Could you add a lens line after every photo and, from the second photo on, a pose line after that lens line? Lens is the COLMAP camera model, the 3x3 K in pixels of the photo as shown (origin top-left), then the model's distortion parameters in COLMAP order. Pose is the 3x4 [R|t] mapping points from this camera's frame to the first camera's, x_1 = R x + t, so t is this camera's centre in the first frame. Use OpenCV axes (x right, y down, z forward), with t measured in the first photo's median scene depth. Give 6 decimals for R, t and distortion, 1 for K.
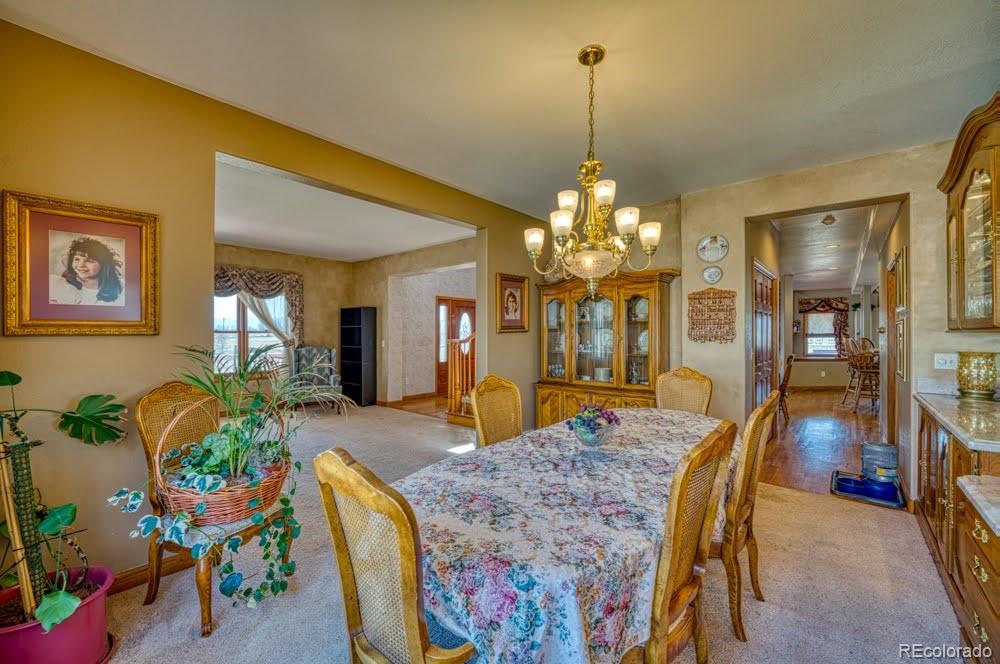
lens RADIAL K [[408.7, 0, 498.0], [0, 408.7, 334.4], [0, 0, 1]] dist [0.000110, -0.000009]
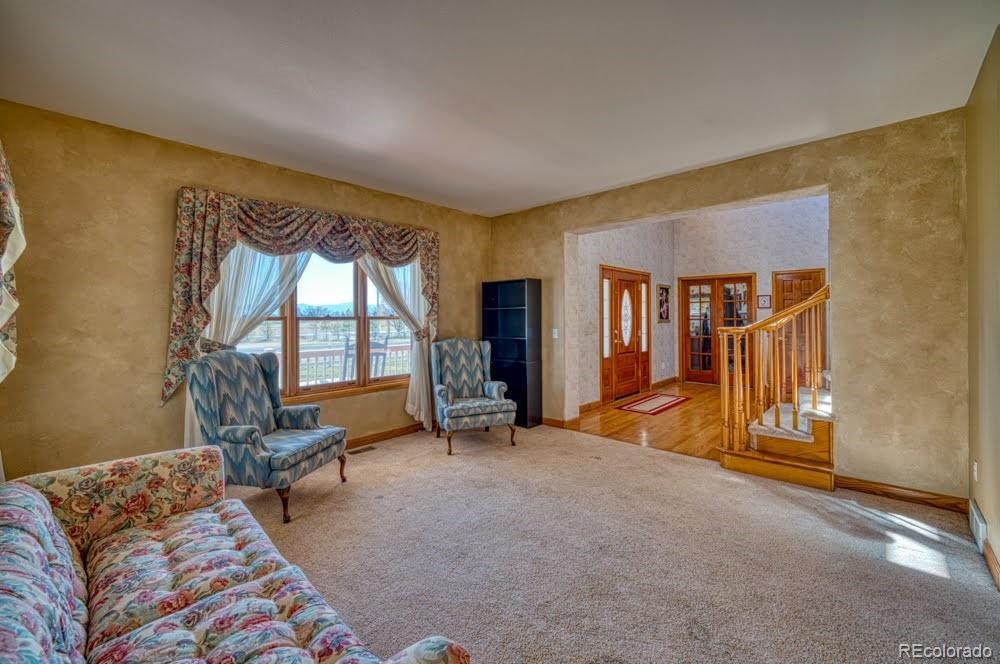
lens RADIAL K [[408.7, 0, 488.1], [0, 408.7, 316.4], [0, 0, 1]] dist [0.000110, -0.000009]
pose [[0.998772, -0.009201, -0.048684, -0.370864], [0.008779, 0.999922, -0.008879, -0.000434], [0.048761, 0.008441, 0.998775, 0.337268]]
